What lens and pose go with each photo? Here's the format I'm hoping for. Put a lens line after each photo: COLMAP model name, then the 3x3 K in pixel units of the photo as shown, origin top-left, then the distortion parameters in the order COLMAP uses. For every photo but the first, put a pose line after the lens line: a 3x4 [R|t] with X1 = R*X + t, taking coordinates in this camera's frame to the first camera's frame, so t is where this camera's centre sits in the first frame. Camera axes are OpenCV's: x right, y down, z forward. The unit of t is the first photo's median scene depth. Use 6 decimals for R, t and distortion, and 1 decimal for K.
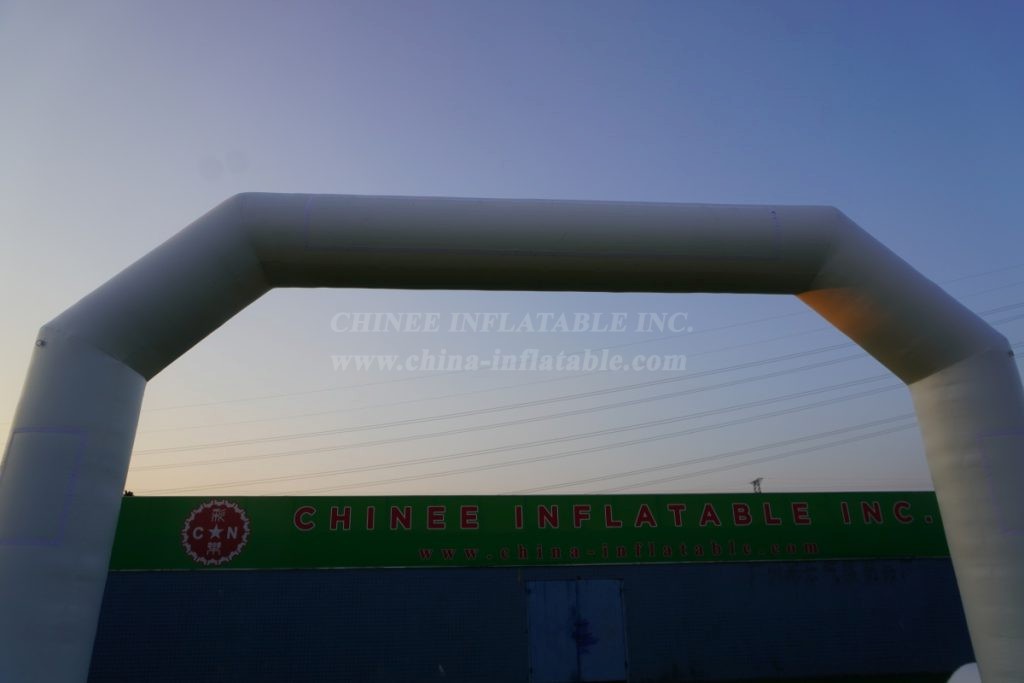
lens RADIAL K [[703.1, 0, 511.6], [0, 703.1, 333.3], [0, 0, 1]] dist [-0.046612, 0.031649]
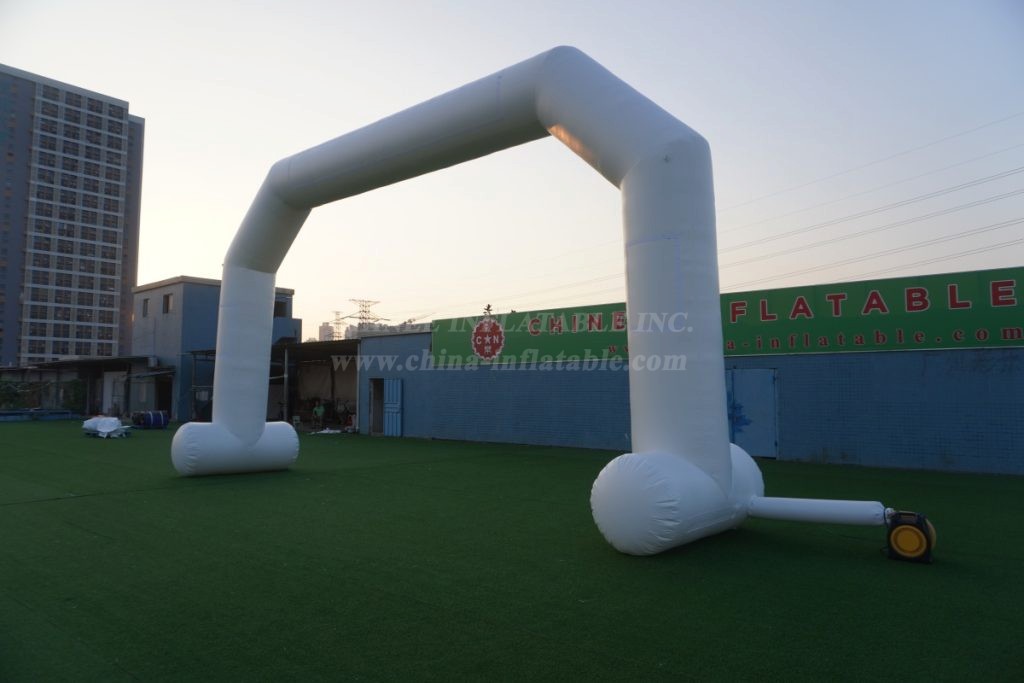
lens RADIAL K [[679.3, 0, 512.0], [0, 679.3, 341.5], [0, 0, 1]] dist [-0.031295, -0.000403]
pose [[0.712075, -0.029243, -0.701494, 0.601361], [0.240727, 0.948738, 0.204808, 0.011701], [0.659545, -0.314708, 0.682612, 0.063387]]
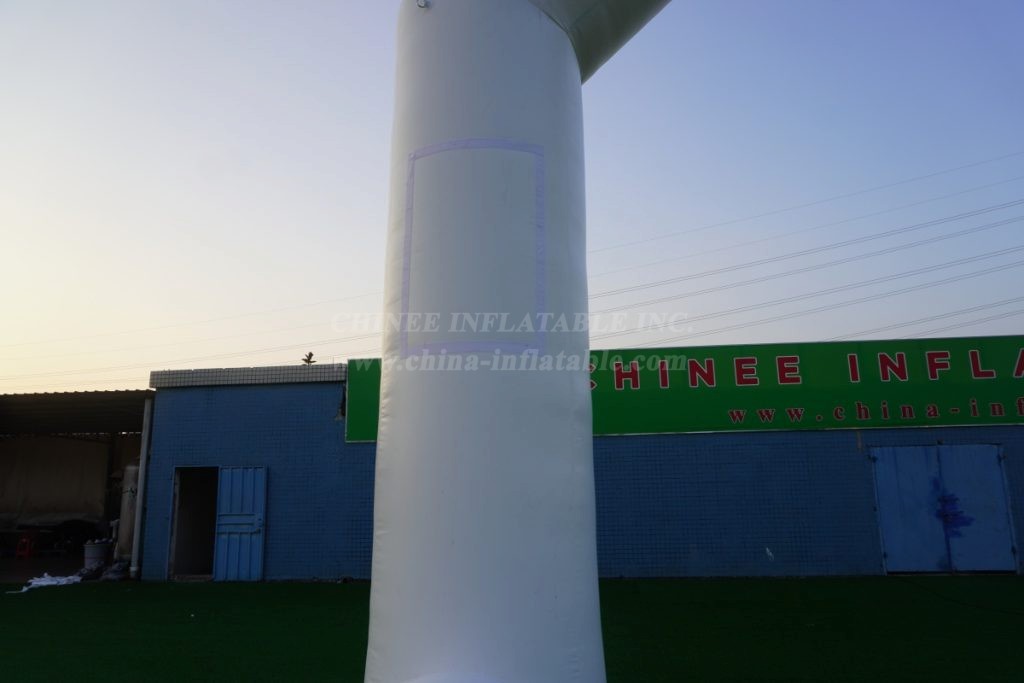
lens RADIAL K [[709.0, 0, 508.9], [0, 709.0, 344.1], [0, 0, 1]] dist [-0.033023, 0.031569]
pose [[0.981732, -0.034927, -0.187038, -0.225681], [0.067282, 0.983223, 0.169548, 0.080512], [0.177978, -0.179035, 0.967611, 0.186609]]
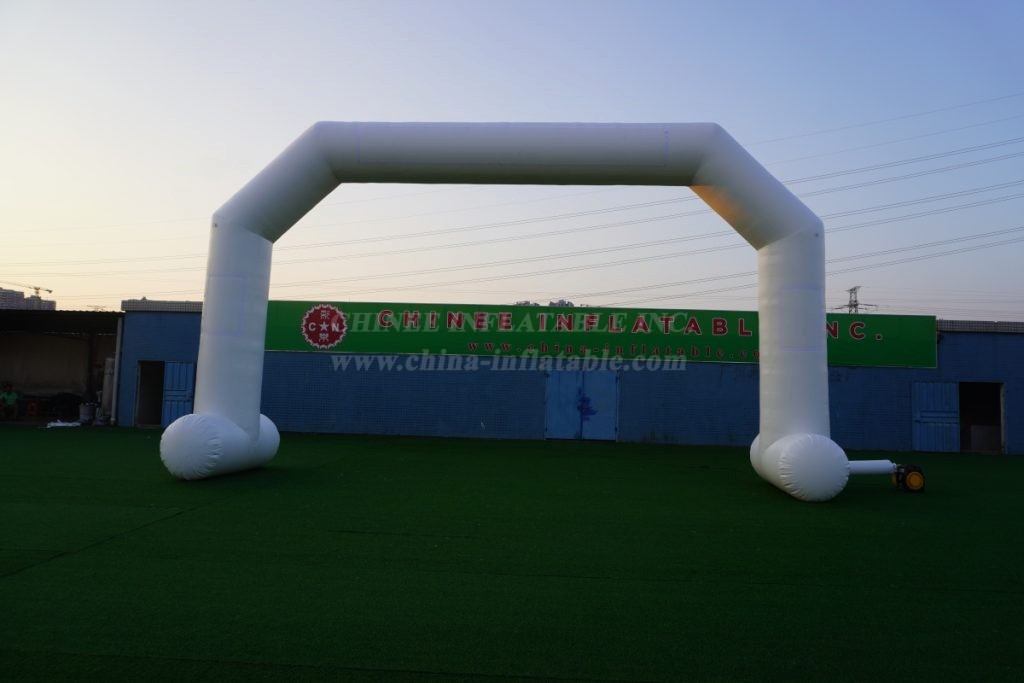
lens RADIAL K [[709.0, 0, 508.9], [0, 709.0, 344.1], [0, 0, 1]] dist [-0.033023, 0.031569]
pose [[0.989173, 0.038410, -0.141639, 0.144132], [0.005224, 0.955313, 0.295549, -0.098105], [0.146662, -0.293089, 0.944769, -0.297546]]
